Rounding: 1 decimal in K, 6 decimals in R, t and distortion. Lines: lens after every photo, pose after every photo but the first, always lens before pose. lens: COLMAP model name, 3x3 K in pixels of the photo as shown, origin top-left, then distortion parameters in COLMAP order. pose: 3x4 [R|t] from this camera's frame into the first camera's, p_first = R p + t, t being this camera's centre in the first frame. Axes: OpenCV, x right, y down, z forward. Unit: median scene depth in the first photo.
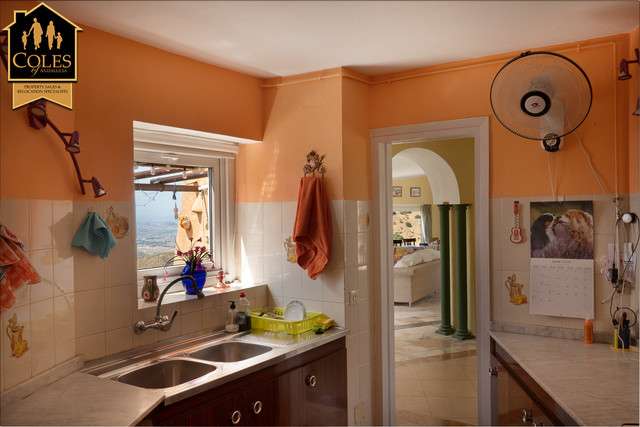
lens RADIAL K [[555.6, 0, 319.4], [0, 555.6, 213.3], [0, 0, 1]] dist [-0.000479, -0.000702]
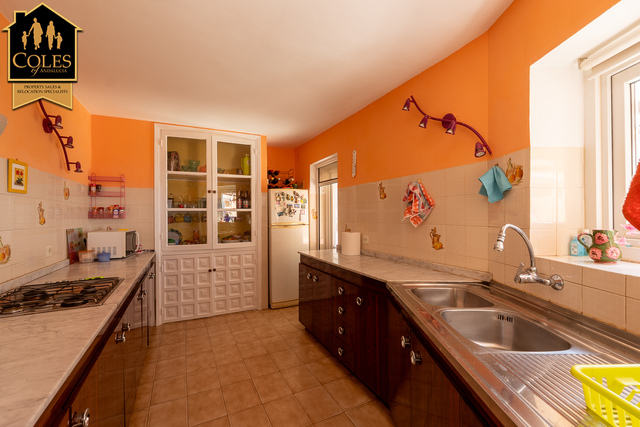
lens RADIAL K [[271.2, 0, 317.7], [0, 271.2, 215.0], [0, 0, 1]] dist [-0.004530, -0.000020]
pose [[-0.842132, 0.017611, -0.538984, 0.268695], [0.016203, 0.999842, 0.007353, 0.095048], [0.539028, -0.002541, -0.842284, 1.255199]]
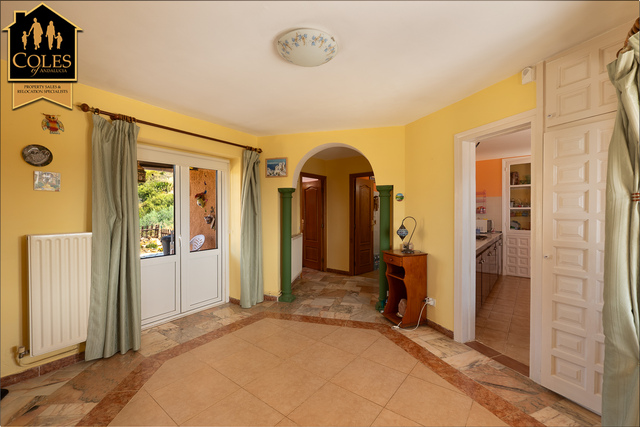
lens RADIAL K [[271.2, 0, 315.8], [0, 271.2, 213.2], [0, 0, 1]] dist [-0.004530, -0.000020]
pose [[-0.840136, 0.011833, 0.542247, 0.284525], [0.012761, 0.999916, -0.002050, 0.092642], [-0.542226, 0.005197, -0.840217, 1.732016]]
